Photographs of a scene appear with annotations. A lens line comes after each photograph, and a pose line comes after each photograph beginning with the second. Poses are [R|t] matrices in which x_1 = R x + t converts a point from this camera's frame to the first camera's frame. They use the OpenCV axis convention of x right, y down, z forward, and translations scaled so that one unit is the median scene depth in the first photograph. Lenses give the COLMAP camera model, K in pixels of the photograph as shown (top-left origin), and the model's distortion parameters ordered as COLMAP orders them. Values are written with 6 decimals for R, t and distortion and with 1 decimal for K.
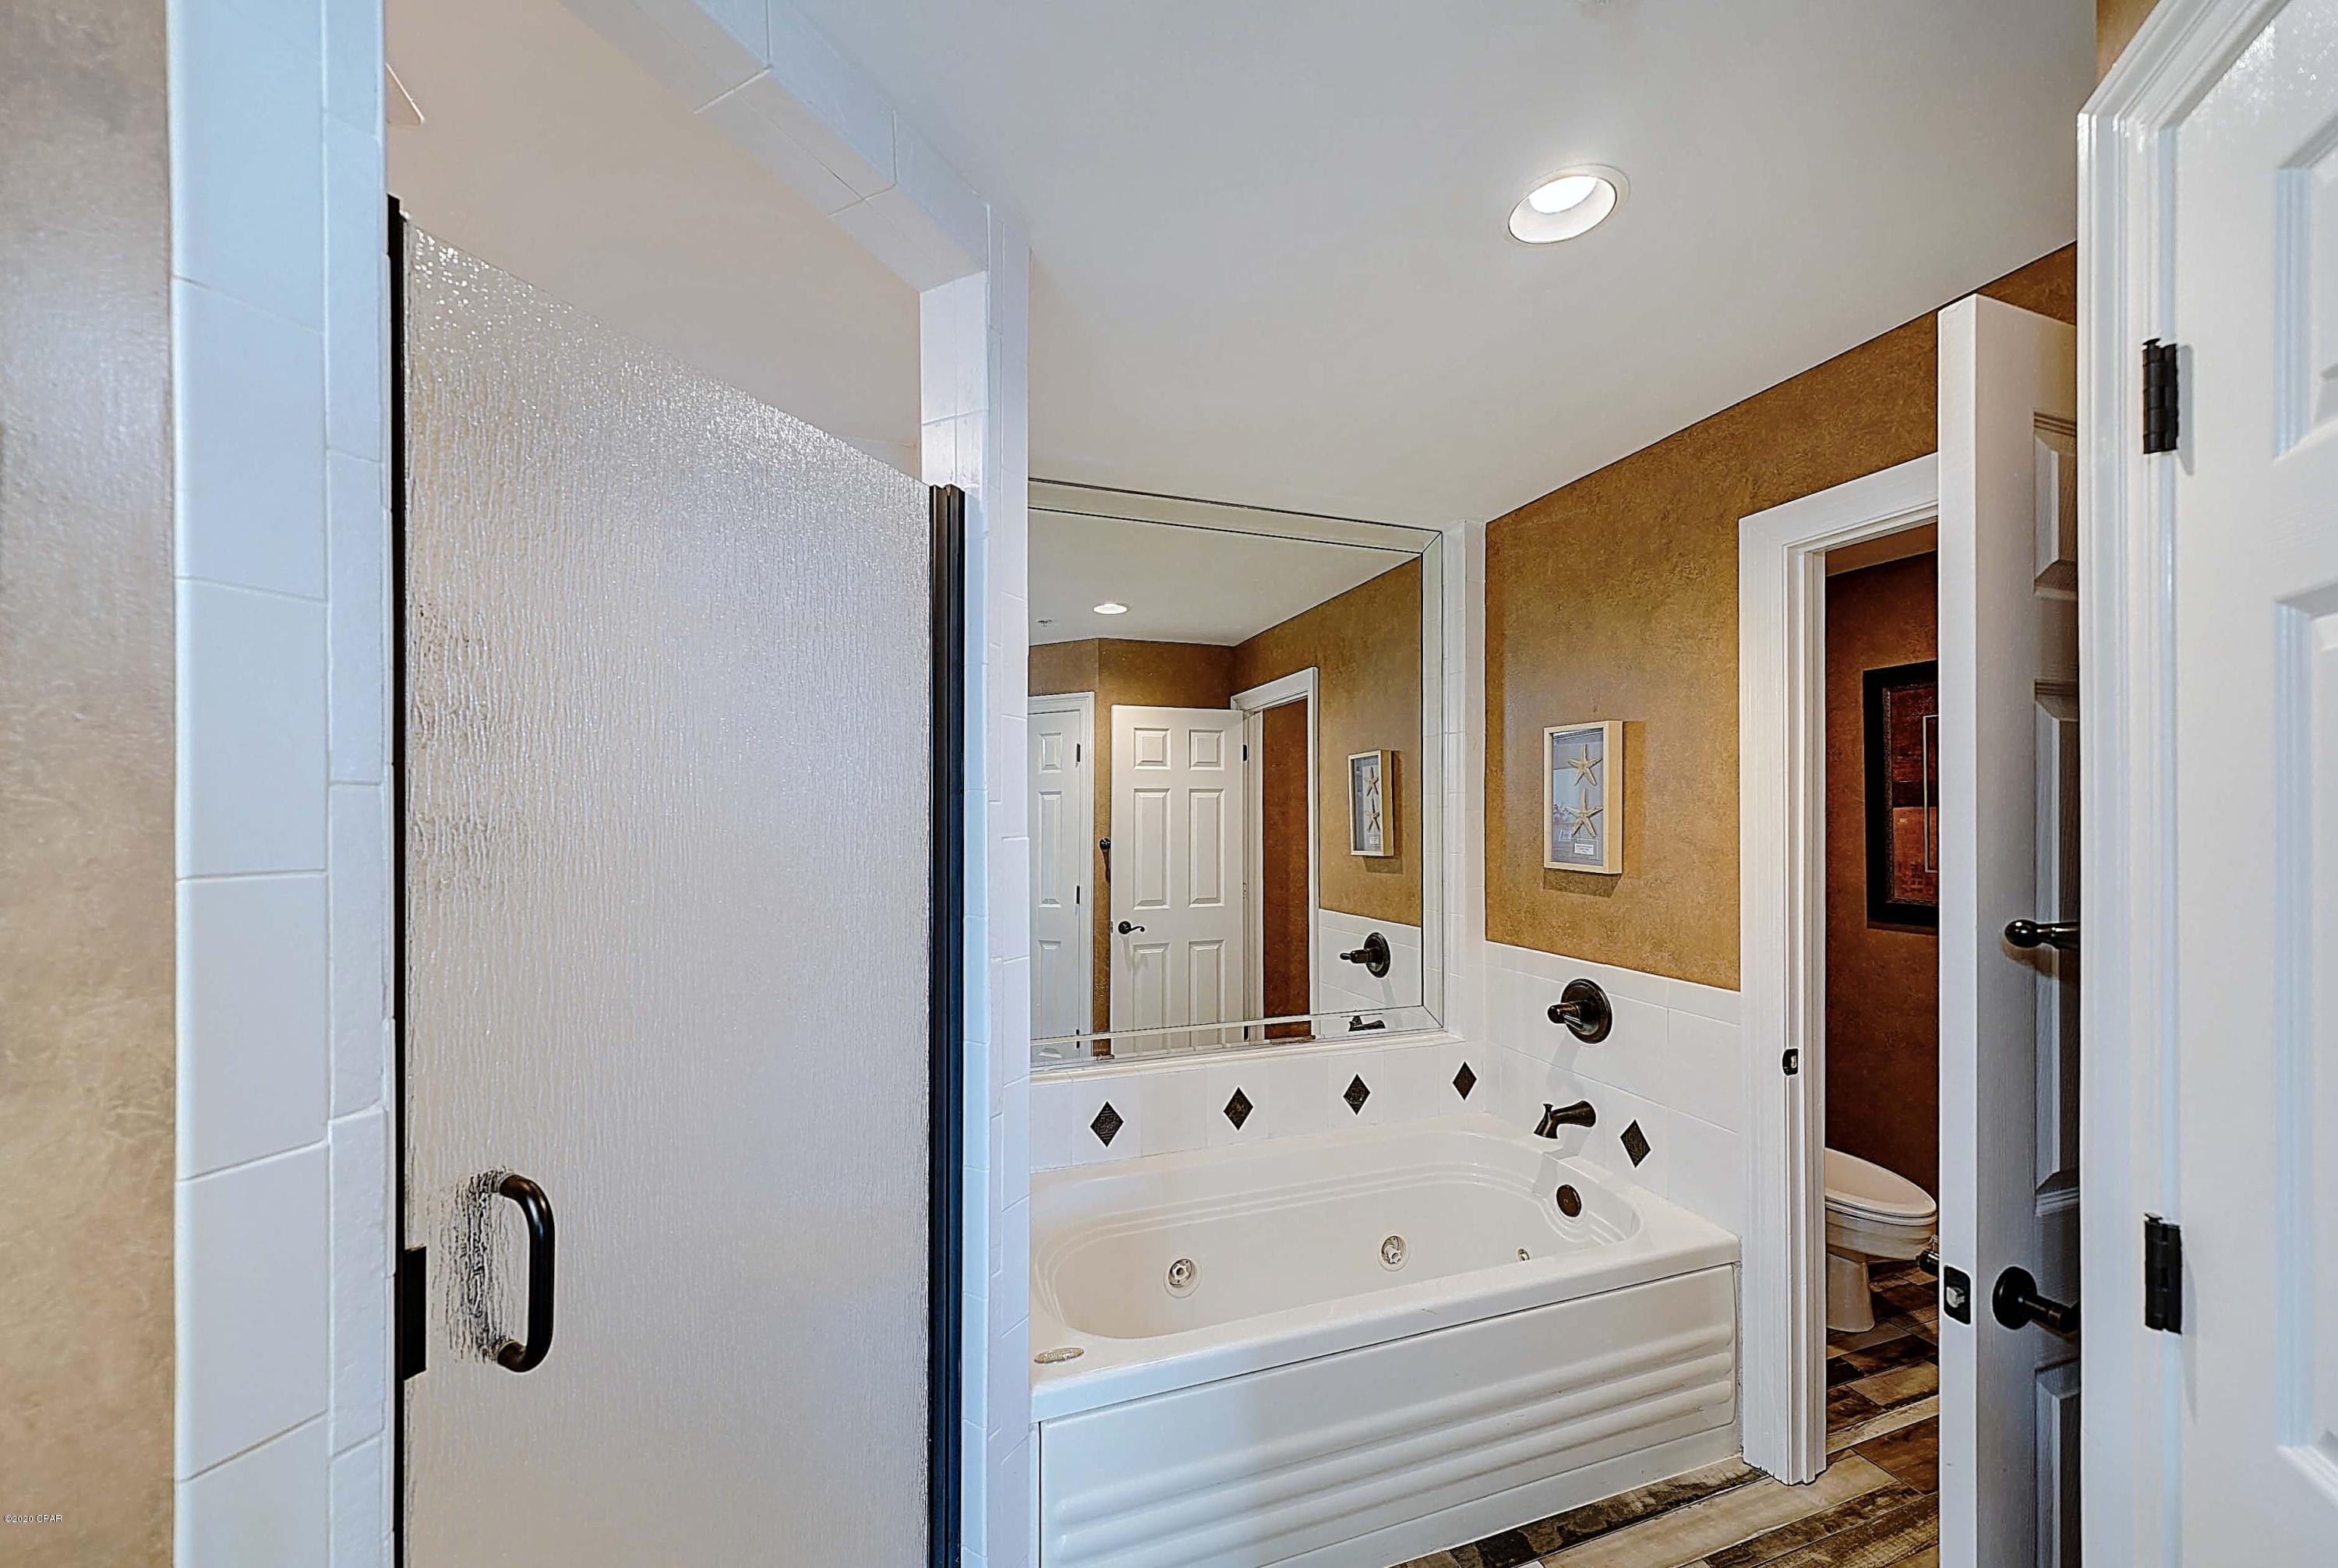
lens RADIAL K [[842.2, 0, 1150.8], [0, 842.2, 814.4], [0, 0, 1]] dist [0.000479, -0.000028]
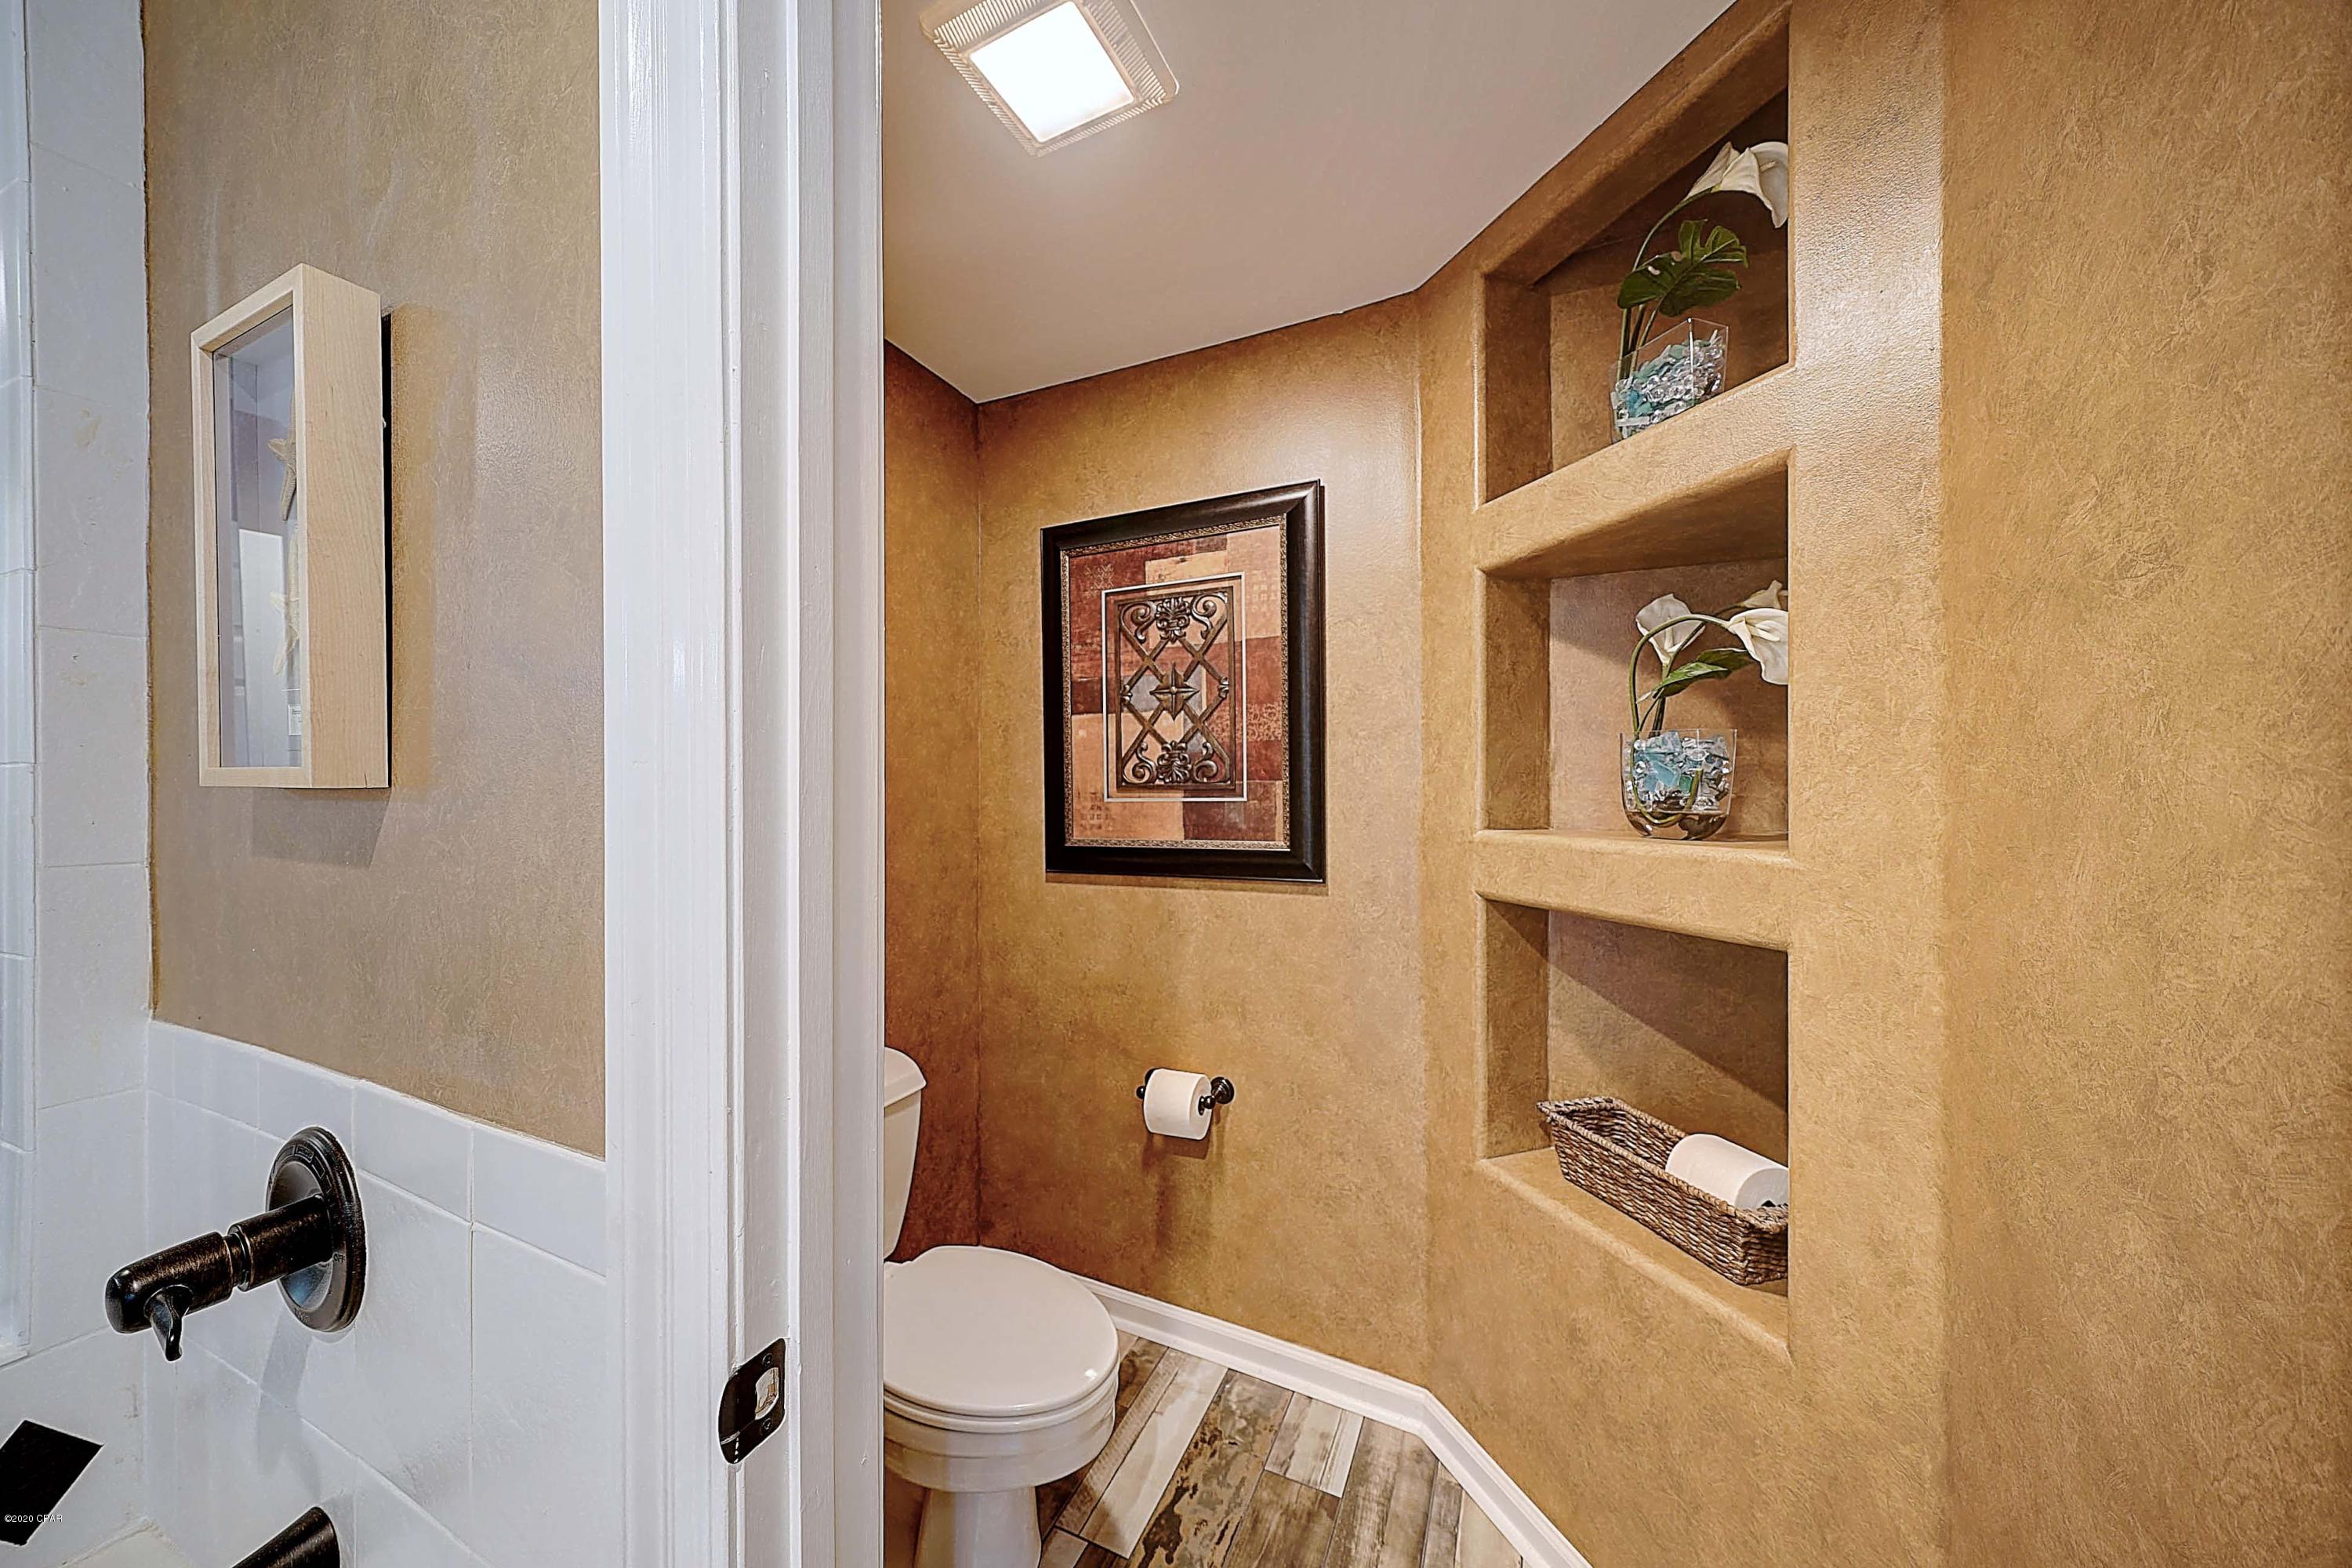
lens RADIAL K [[807.8, 0, 1155.8], [0, 807.8, 768.4], [0, 0, 1]] dist [0.000905, -0.000130]
pose [[0.691828, 0.015550, 0.721895, 0.426376], [0.003082, 0.999695, -0.024488, 0.056659], [-0.722056, 0.019166, 0.691569, 0.463006]]
